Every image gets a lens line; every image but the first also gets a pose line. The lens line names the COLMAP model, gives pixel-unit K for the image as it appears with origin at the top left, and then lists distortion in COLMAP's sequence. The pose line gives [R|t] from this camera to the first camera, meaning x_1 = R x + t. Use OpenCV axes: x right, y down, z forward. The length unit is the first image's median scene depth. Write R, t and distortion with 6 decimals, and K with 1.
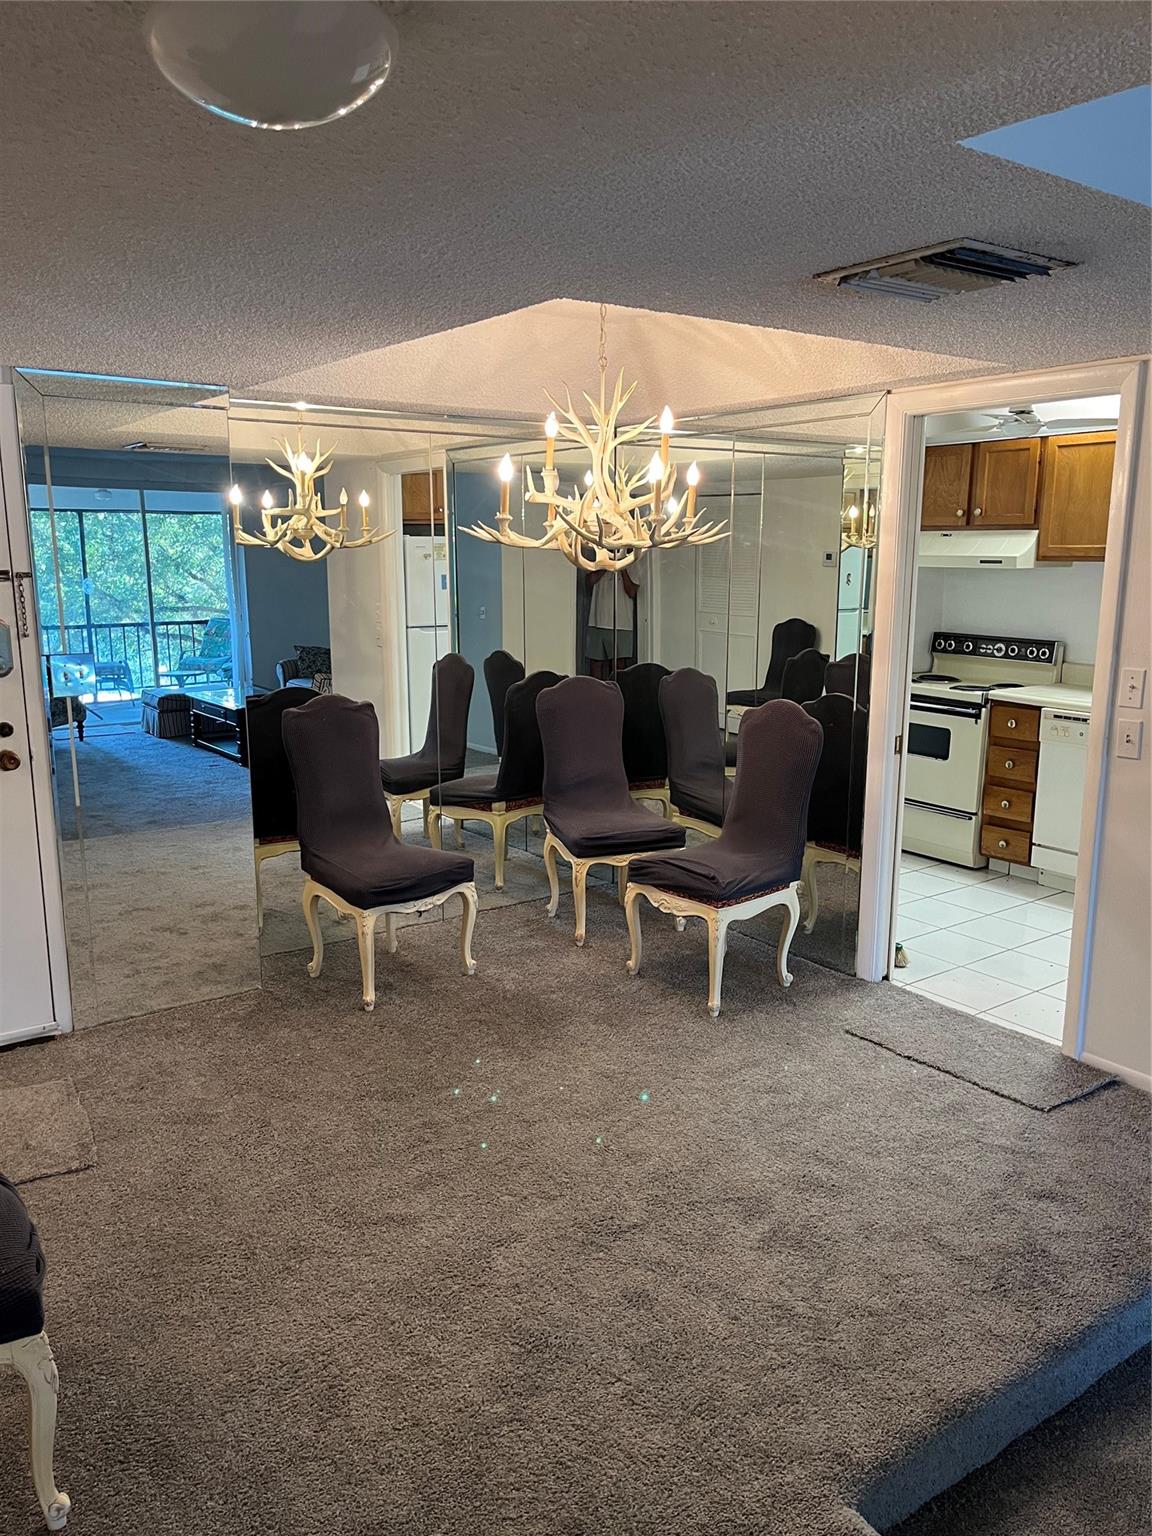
lens RADIAL K [[1168.3, 0, 585.2], [0, 1168.3, 777.3], [0, 0, 1]] dist [0.059960, -0.080586]
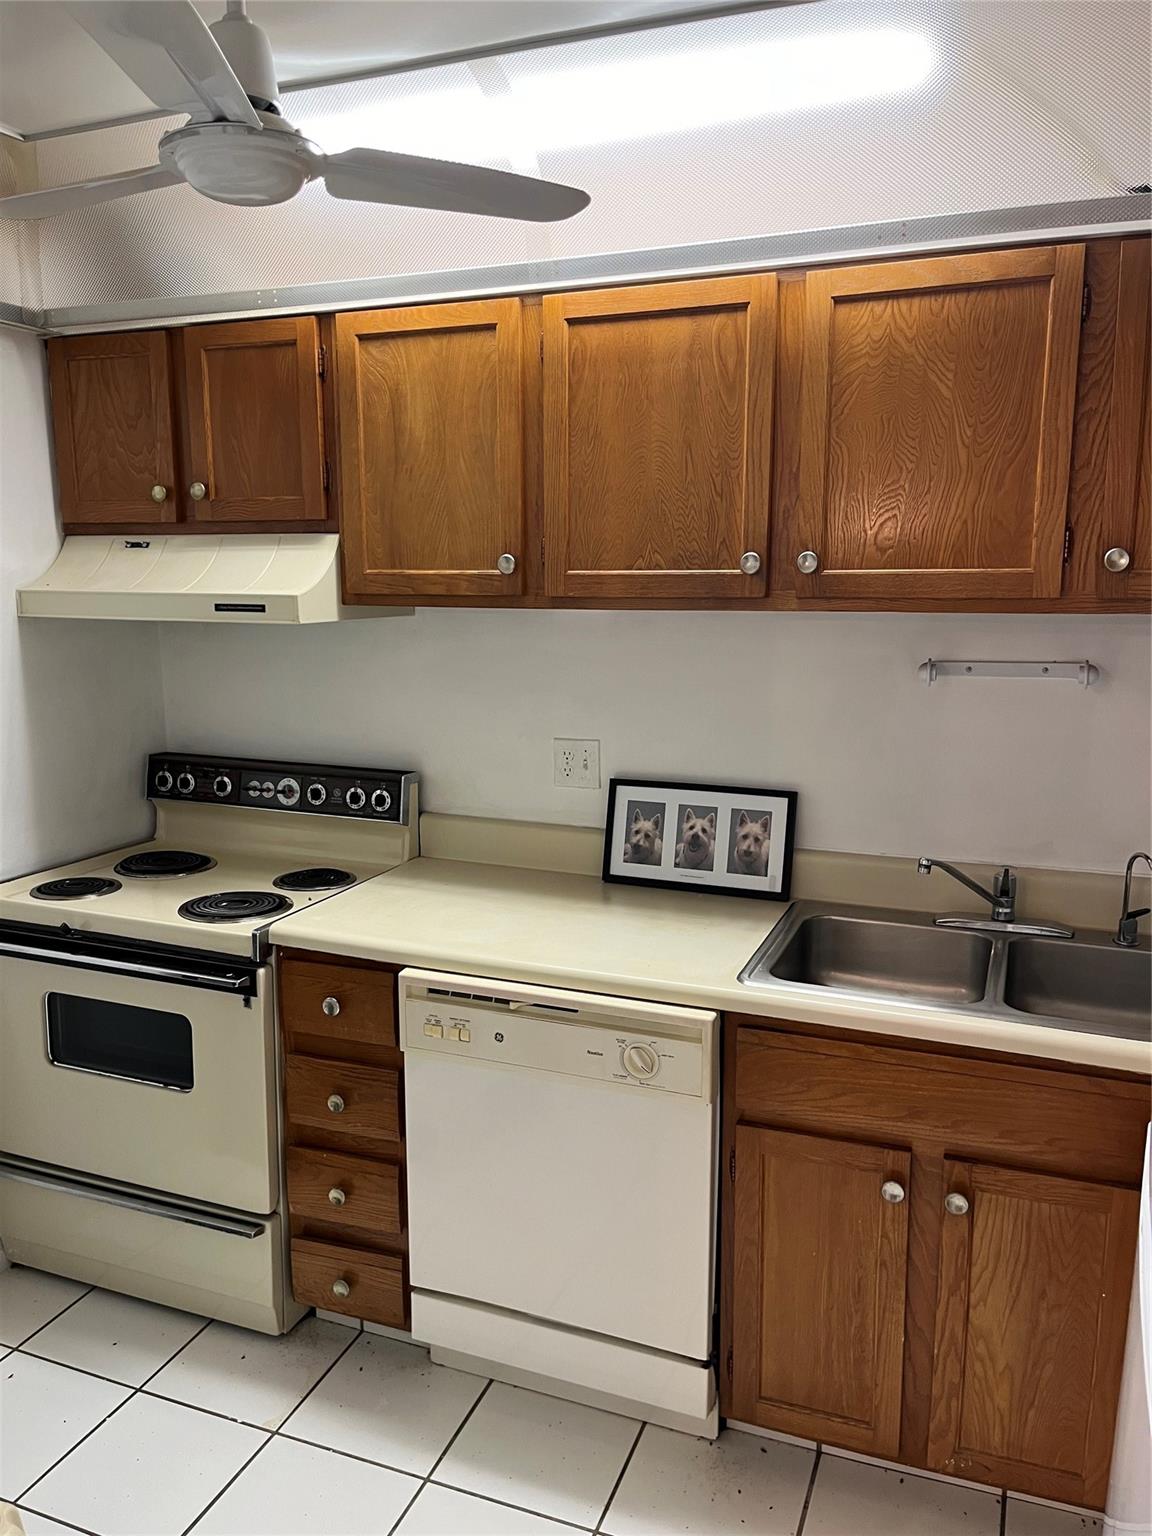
lens RADIAL K [[1168.3, 0, 586.0], [0, 1168.3, 772.4], [0, 0, 1]] dist [0.059960, -0.080586]
pose [[0.843386, -0.098092, 0.528277, 0.220901], [0.108963, 0.993989, 0.010610, -0.115259], [-0.526143, 0.048614, 0.849005, 0.579733]]
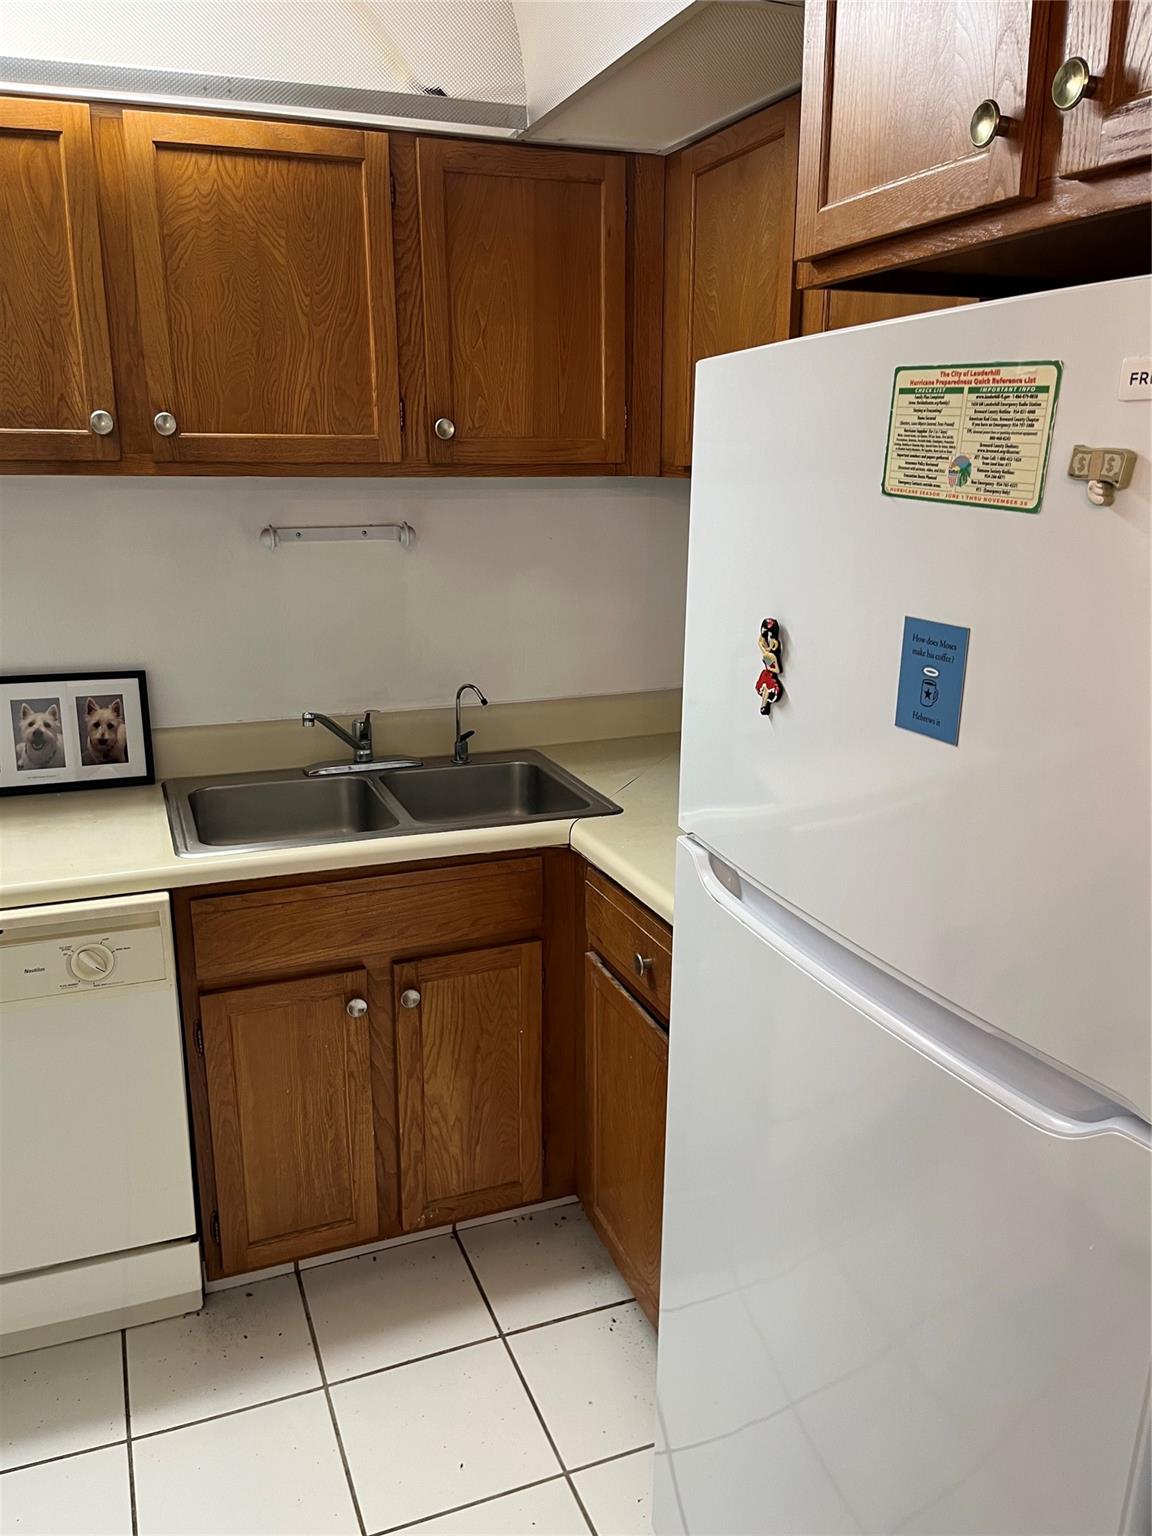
lens RADIAL K [[1168.3, 0, 611.7], [0, 1168.3, 777.0], [0, 0, 1]] dist [0.059960, -0.080586]
pose [[0.243313, -0.254832, 0.935874, 0.155395], [0.184734, 0.959384, 0.213205, -0.117366], [-0.952193, 0.121012, 0.280506, 0.631373]]
